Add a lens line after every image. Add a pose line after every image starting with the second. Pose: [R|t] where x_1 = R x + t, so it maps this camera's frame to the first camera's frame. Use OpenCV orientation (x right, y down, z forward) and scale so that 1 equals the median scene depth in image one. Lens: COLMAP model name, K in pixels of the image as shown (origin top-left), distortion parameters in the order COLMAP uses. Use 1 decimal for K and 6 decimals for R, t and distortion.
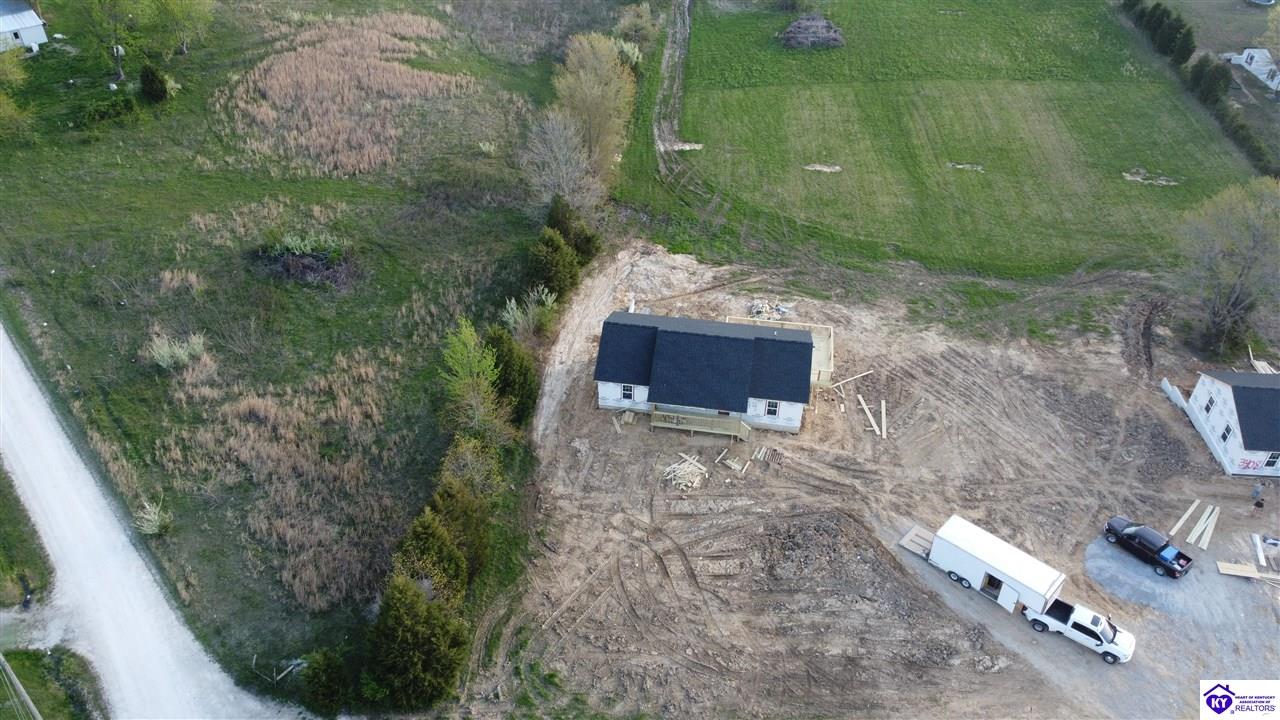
lens RADIAL K [[968.1, 0, 633.9], [0, 968.1, 356.1], [0, 0, 1]] dist [0.016040, -0.014615]
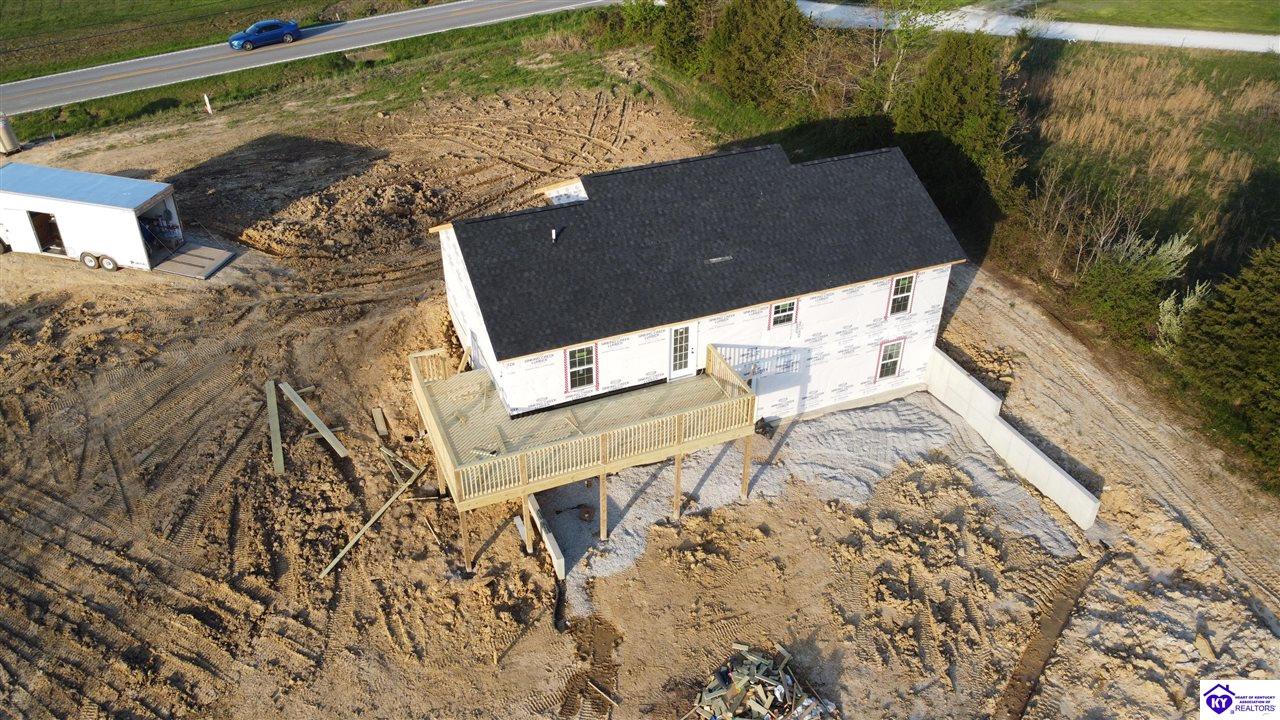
lens RADIAL K [[968.1, 0, 633.9], [0, 968.1, 356.1], [0, 0, 1]] dist [0.016040, -0.014615]
pose [[-0.857548, 0.273066, -0.435944, 0.315956], [-0.330688, 0.356513, 0.873810, -0.375968], [0.394027, 0.893495, -0.215427, 1.187454]]
